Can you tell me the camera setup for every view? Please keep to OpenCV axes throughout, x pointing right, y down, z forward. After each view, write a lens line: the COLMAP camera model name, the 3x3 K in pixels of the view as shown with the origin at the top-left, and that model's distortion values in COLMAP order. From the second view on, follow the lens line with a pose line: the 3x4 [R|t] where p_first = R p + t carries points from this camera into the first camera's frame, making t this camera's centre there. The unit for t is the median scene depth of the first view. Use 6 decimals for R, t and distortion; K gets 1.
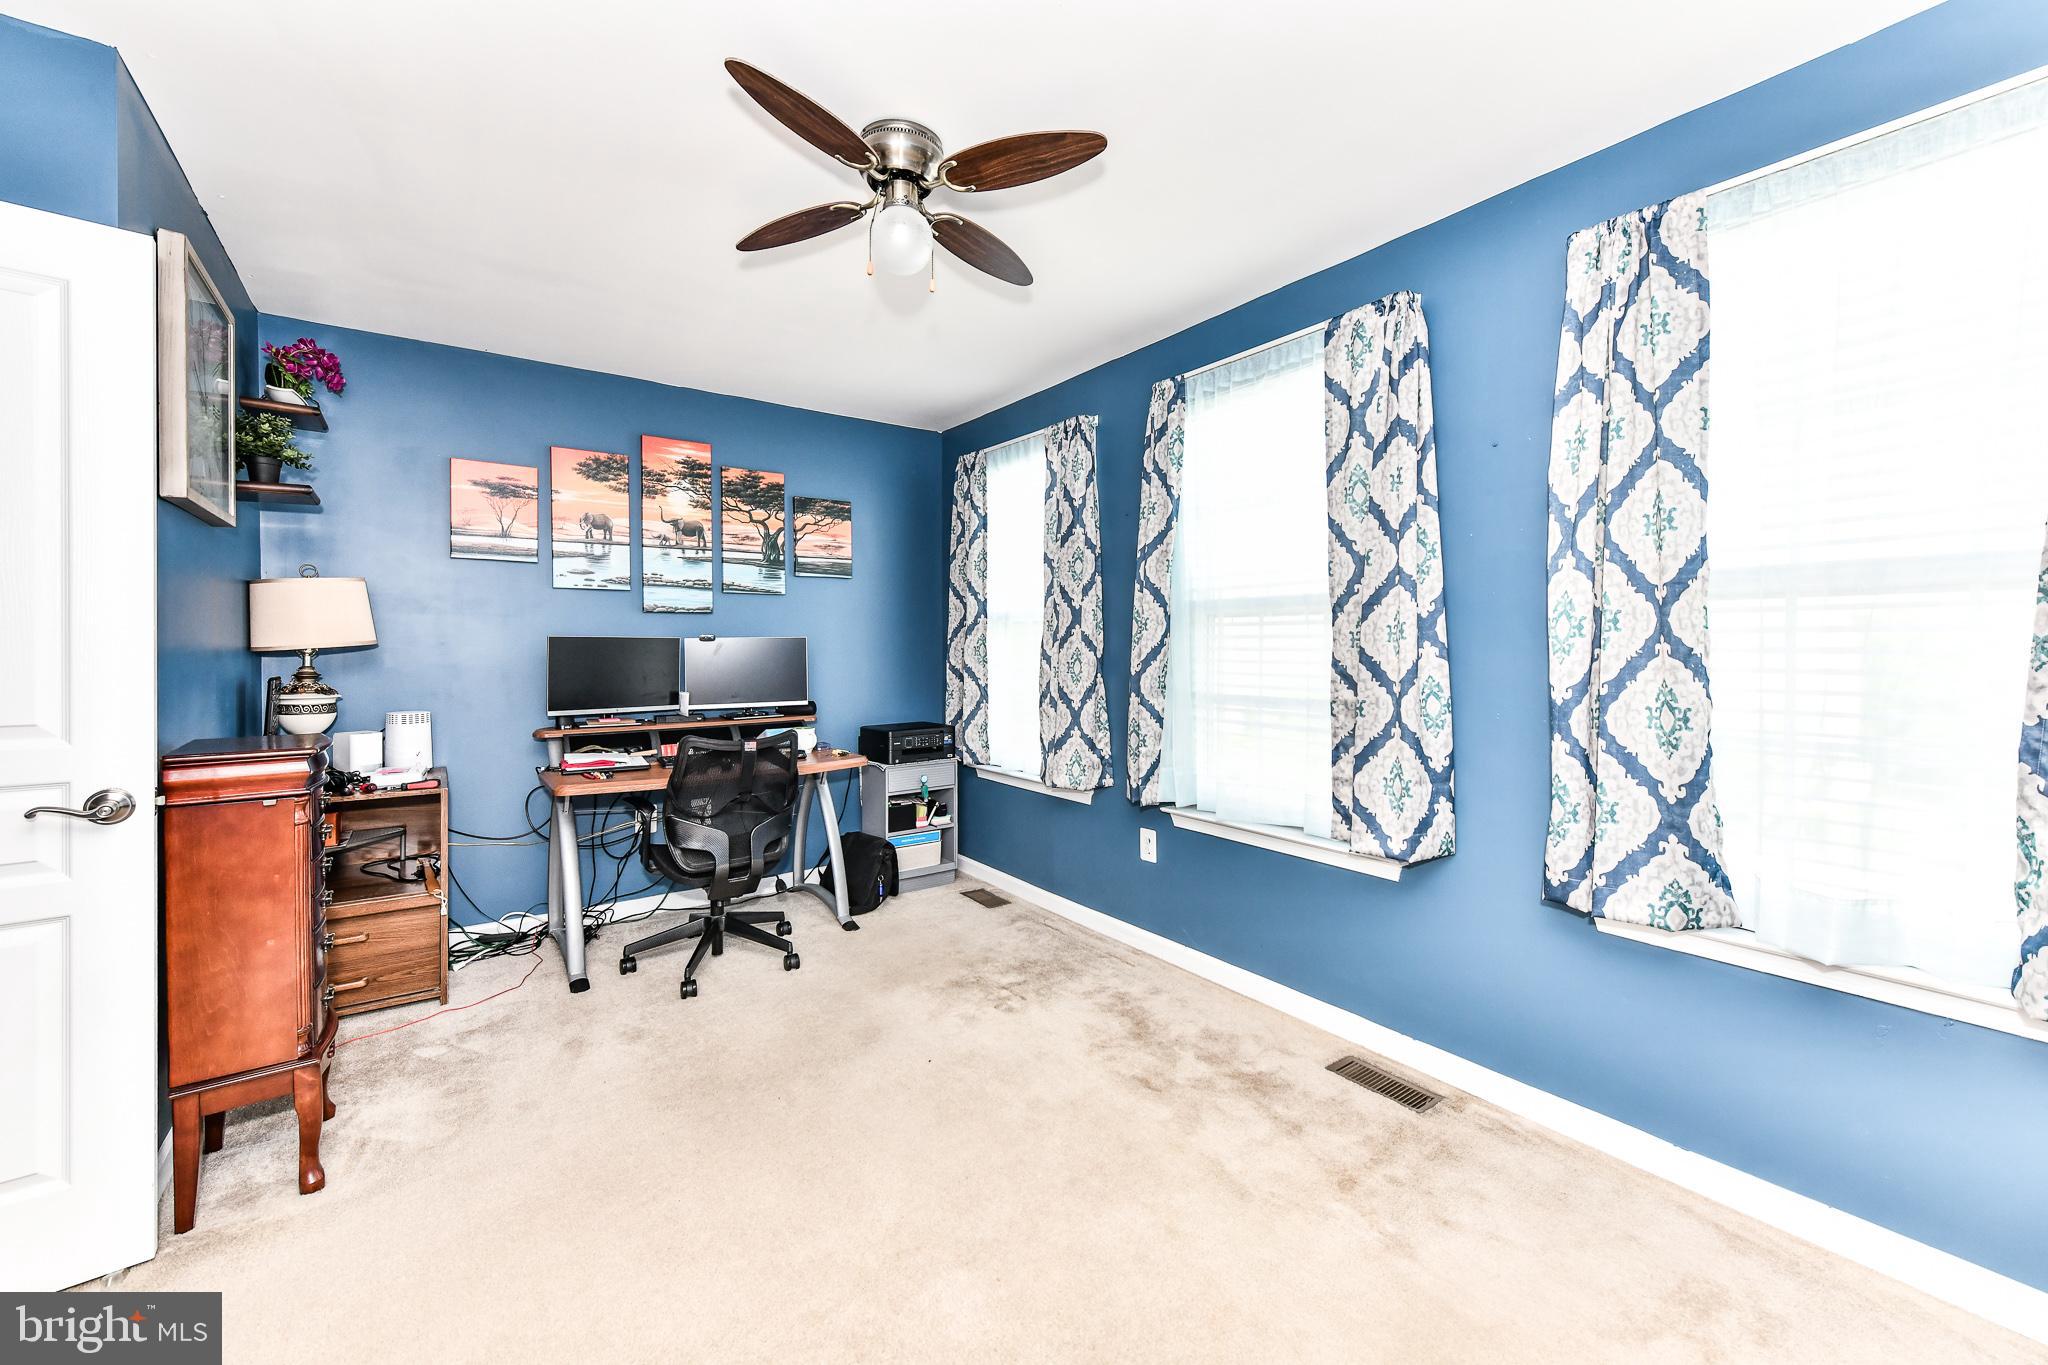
lens RADIAL K [[799.6, 0, 1080.4], [0, 799.6, 652.1], [0, 0, 1]] dist [0.000653, -0.003920]
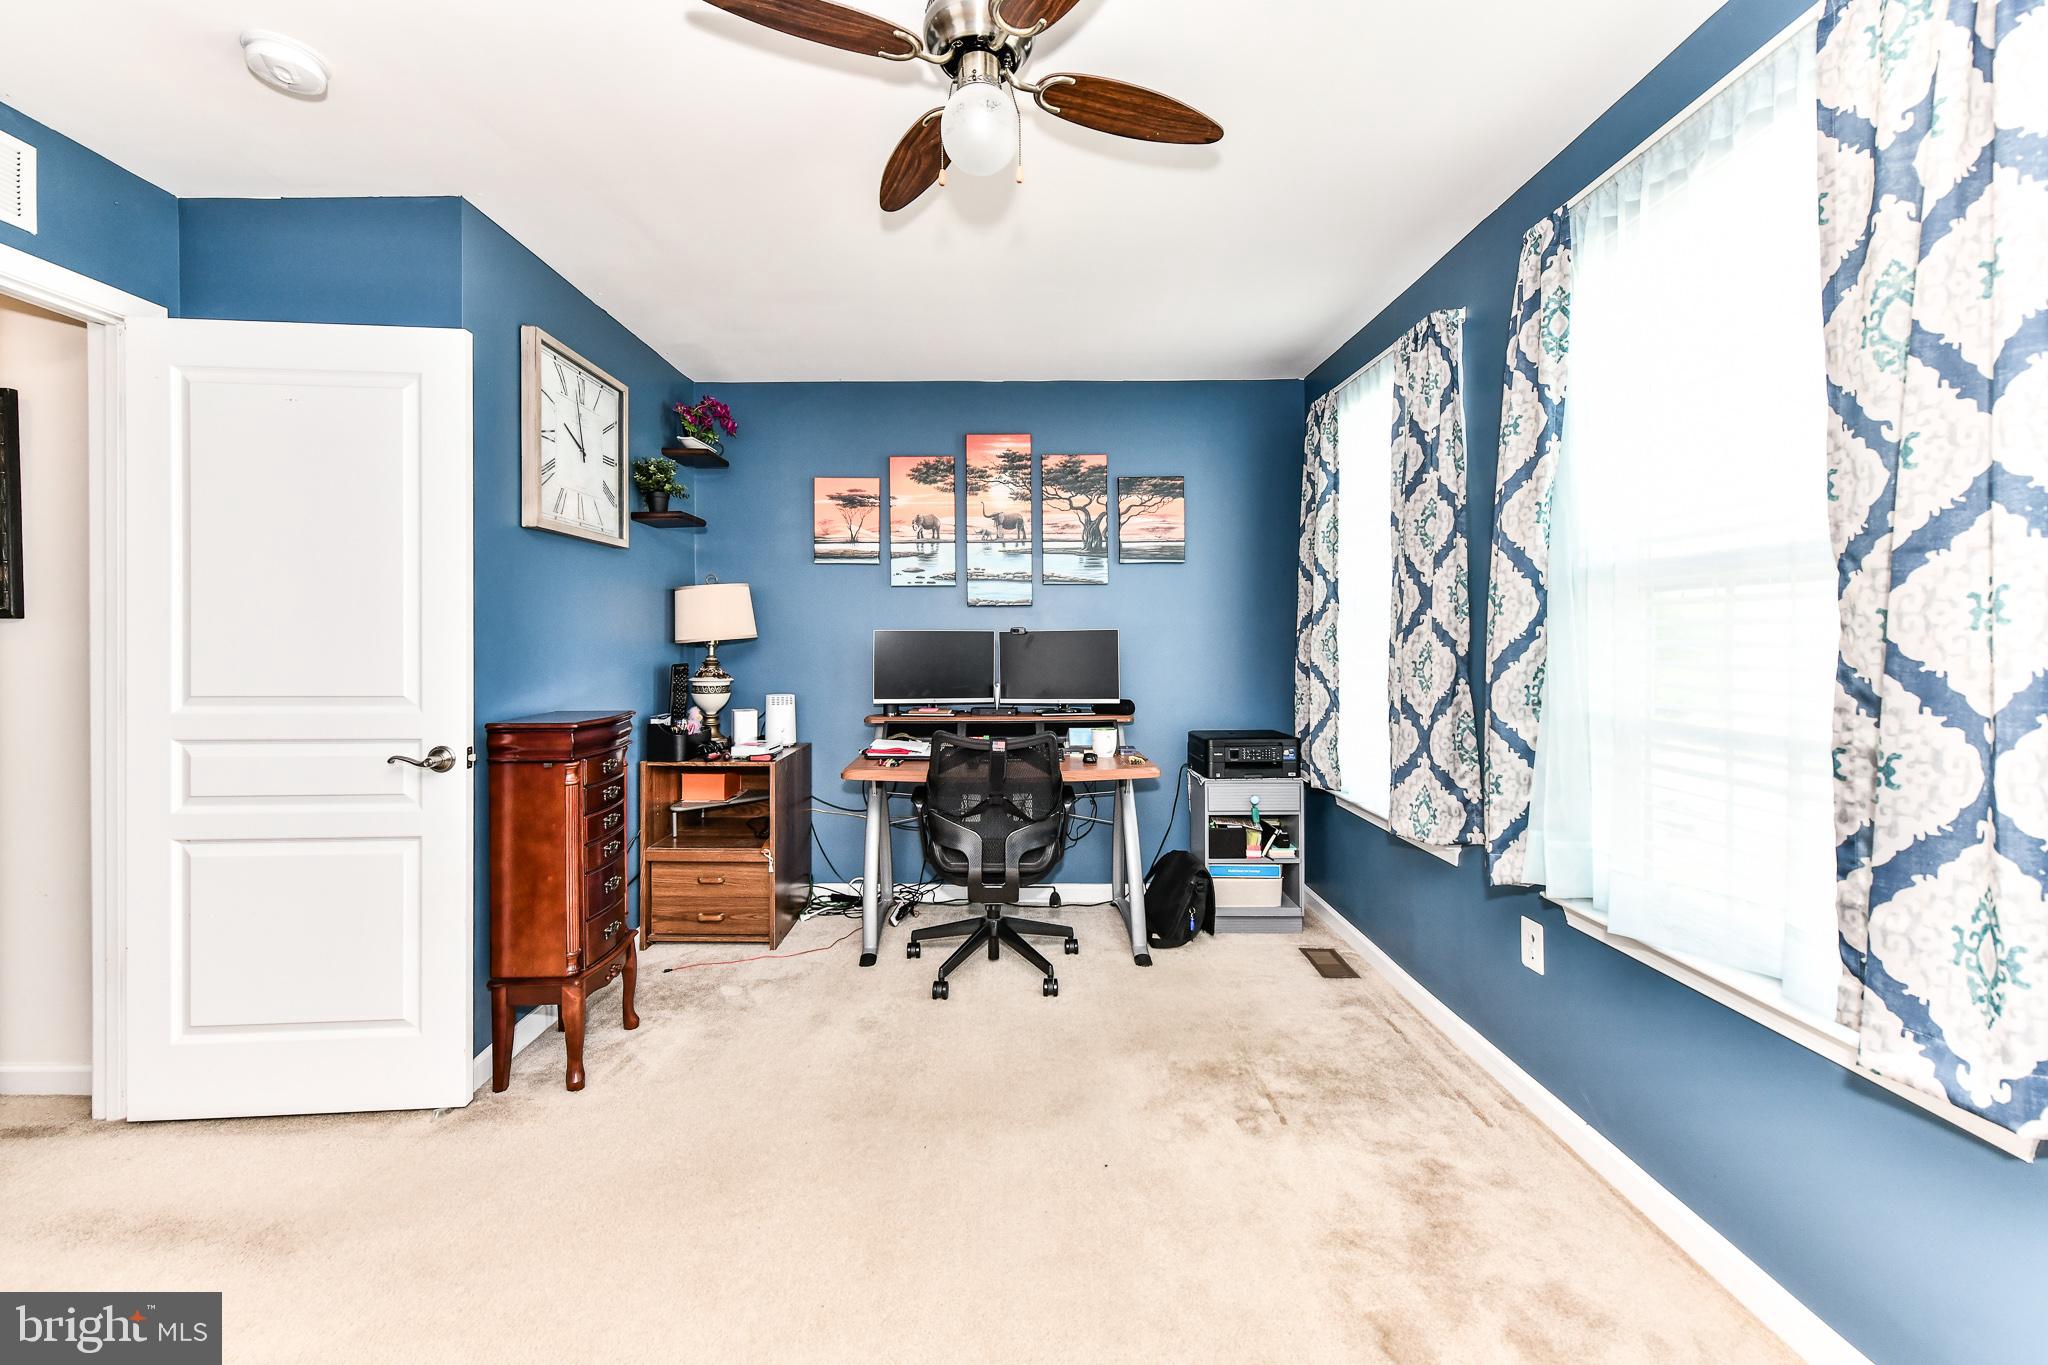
lens RADIAL K [[833.6, 0, 1028.1], [0, 833.6, 638.2], [0, 0, 1]] dist [0.000037, -0.000849]
pose [[0.785853, -0.001269, -0.618413, 0.199122], [-0.003838, 0.999969, -0.006930, -0.002092], [0.618402, 0.007820, 0.785823, 0.230318]]
